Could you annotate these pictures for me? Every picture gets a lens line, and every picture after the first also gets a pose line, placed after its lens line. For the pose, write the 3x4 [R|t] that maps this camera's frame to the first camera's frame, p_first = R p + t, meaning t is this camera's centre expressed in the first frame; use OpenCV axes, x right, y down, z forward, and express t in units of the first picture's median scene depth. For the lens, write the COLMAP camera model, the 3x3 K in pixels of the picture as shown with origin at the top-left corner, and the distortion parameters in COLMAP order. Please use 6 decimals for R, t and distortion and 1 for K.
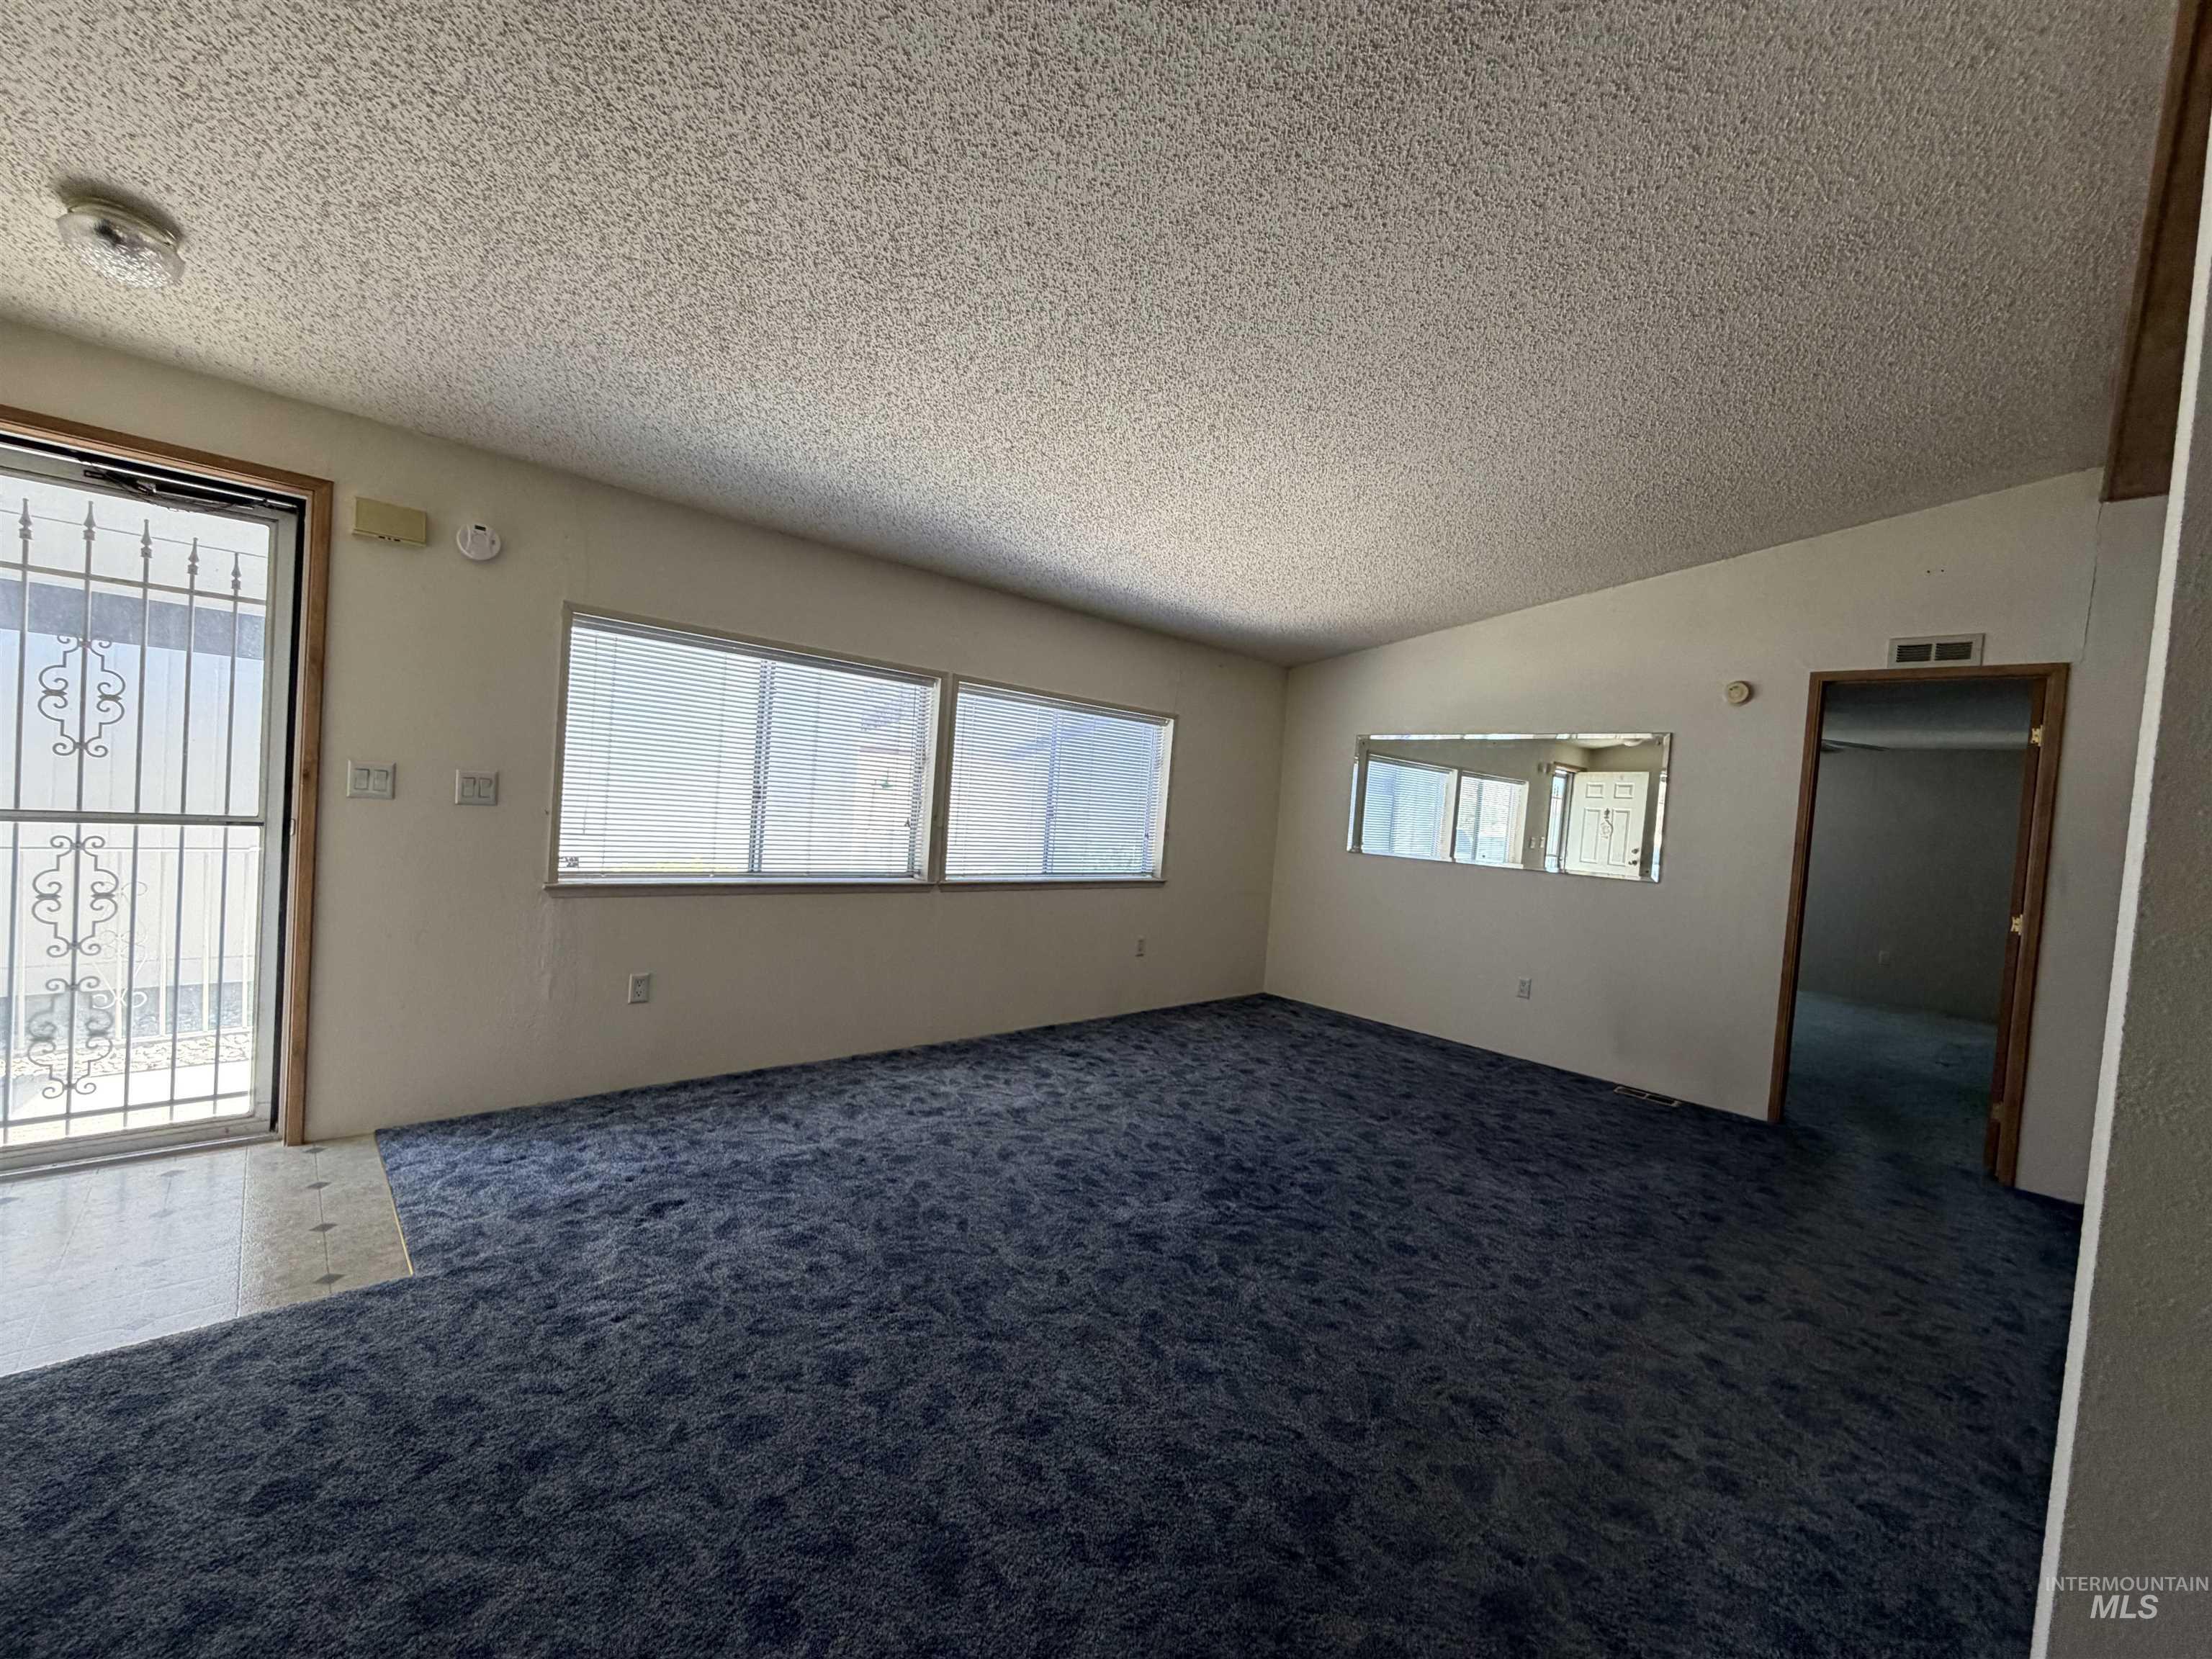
lens RADIAL K [[878.9, 0, 1096.0], [0, 878.9, 830.2], [0, 0, 1]] dist [0.000267, 0.000061]
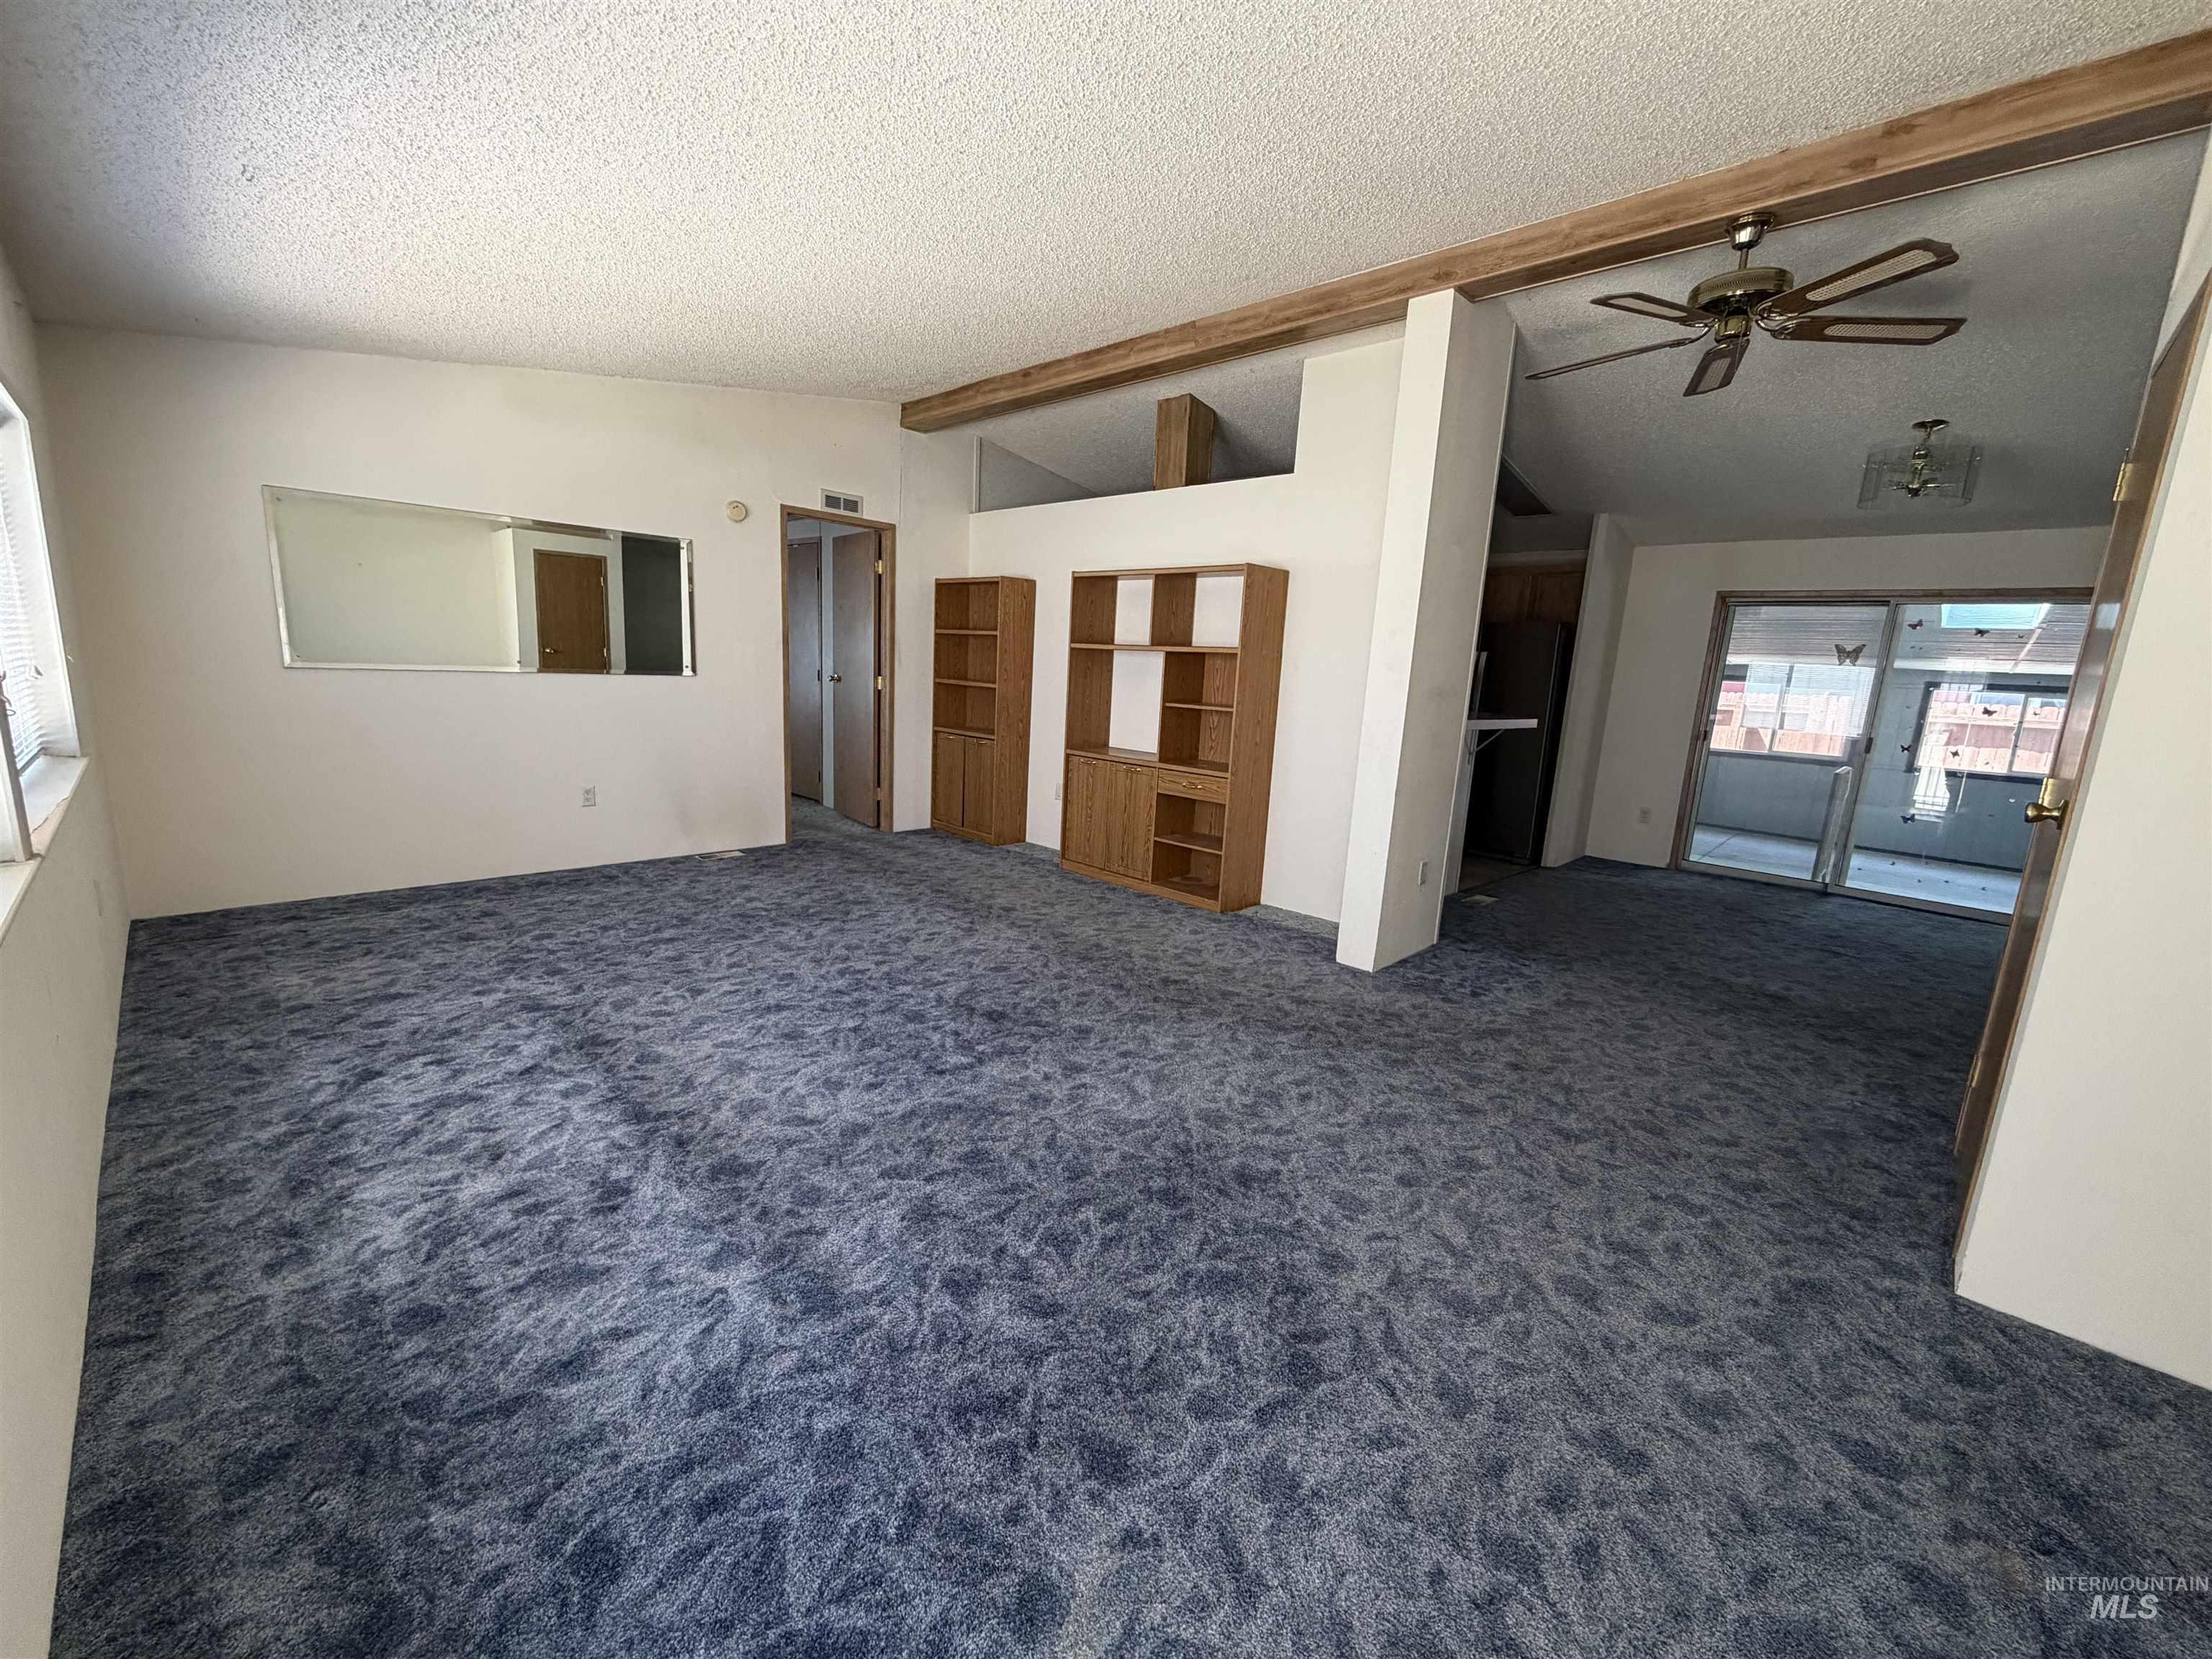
lens RADIAL K [[878.9, 0, 1096.0], [0, 878.9, 830.2], [0, 0, 1]] dist [0.000267, 0.000061]
pose [[-0.044074, -0.264814, 0.963292, -0.658604], [-0.022009, 0.964252, 0.264071, -0.073414], [-0.998786, -0.009562, -0.048327, 0.649624]]
